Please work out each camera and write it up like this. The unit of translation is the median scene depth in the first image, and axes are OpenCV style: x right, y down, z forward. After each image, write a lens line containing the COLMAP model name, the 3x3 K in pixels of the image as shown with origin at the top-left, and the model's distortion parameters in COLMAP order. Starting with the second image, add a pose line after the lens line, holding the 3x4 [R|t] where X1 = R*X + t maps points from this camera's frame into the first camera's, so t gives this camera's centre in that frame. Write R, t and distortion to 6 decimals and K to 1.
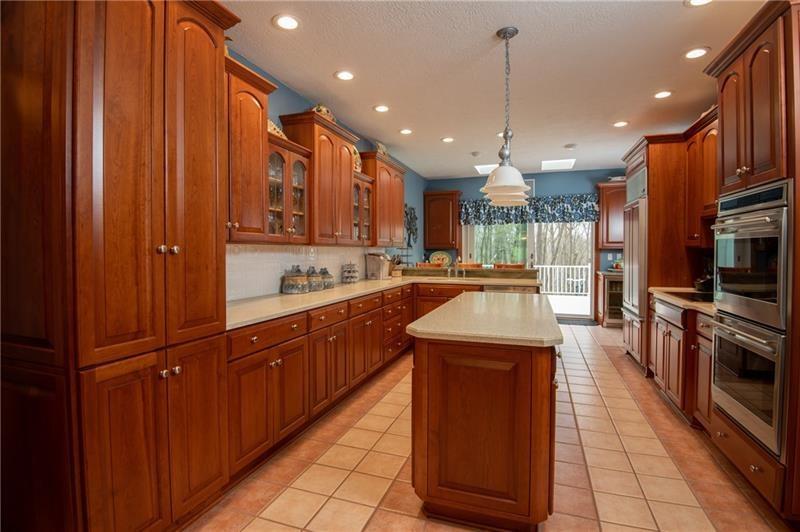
lens RADIAL K [[404.5, 0, 399.4], [0, 404.5, 256.2], [0, 0, 1]] dist [-0.002567, -0.000677]
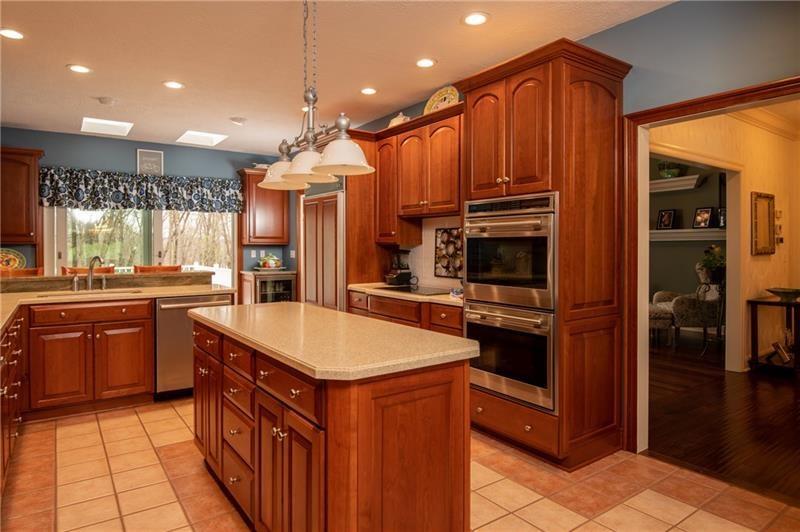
lens RADIAL K [[483.7, 0, 399.2], [0, 483.7, 251.0], [0, 0, 1]] dist [0.001818, 0.000032]
pose [[0.585824, -0.007122, 0.810407, -0.146161], [0.010787, 0.999941, 0.000990, -0.002394], [-0.810366, 0.008162, 0.585867, 0.127722]]
